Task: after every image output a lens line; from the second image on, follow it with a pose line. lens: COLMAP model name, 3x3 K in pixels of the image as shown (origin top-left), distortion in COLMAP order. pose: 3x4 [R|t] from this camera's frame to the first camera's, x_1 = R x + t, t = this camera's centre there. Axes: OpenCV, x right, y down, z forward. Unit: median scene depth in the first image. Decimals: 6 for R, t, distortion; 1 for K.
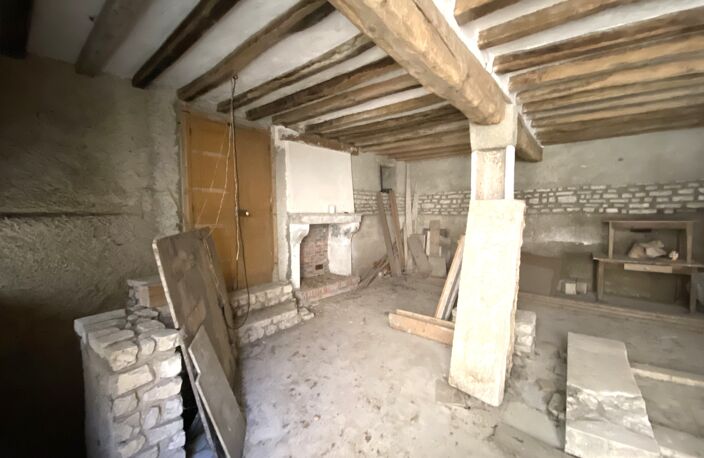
lens RADIAL K [[288.9, 0, 351.2], [0, 288.9, 228.8], [0, 0, 1]] dist [-0.010494, -0.000841]
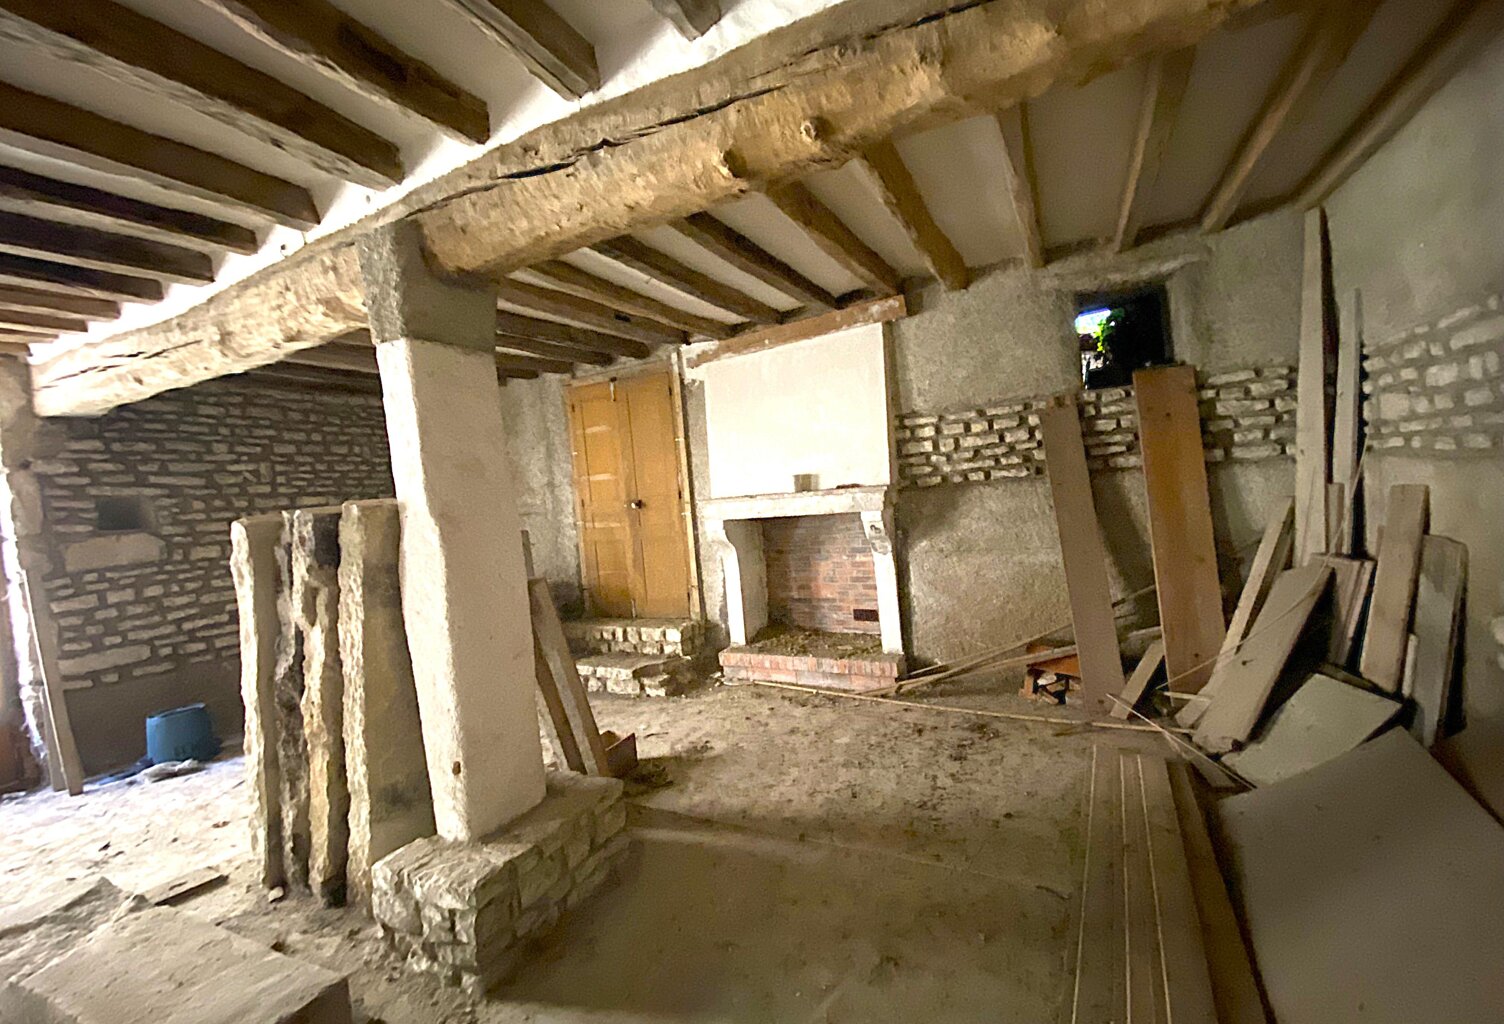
lens RADIAL K [[601.0, 0, 750.7], [0, 601.0, 504.3], [0, 0, 1]] dist [-0.002409, -0.000145]
pose [[0.208942, 0.007200, -0.977902, 0.894999], [0.031281, 0.999412, 0.014042, -0.057156], [0.977428, -0.033524, 0.208594, 0.838805]]
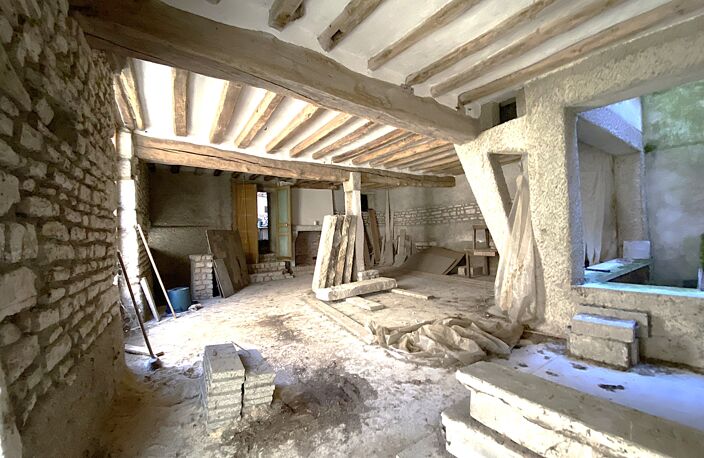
lens RADIAL K [[288.9, 0, 351.9], [0, 288.9, 226.8], [0, 0, 1]] dist [-0.010494, -0.000841]
pose [[0.953573, -0.025682, -0.300064, 0.757465], [0.004382, 0.997435, -0.071443, 0.091674], [0.301129, 0.066811, 0.951240, -0.677484]]
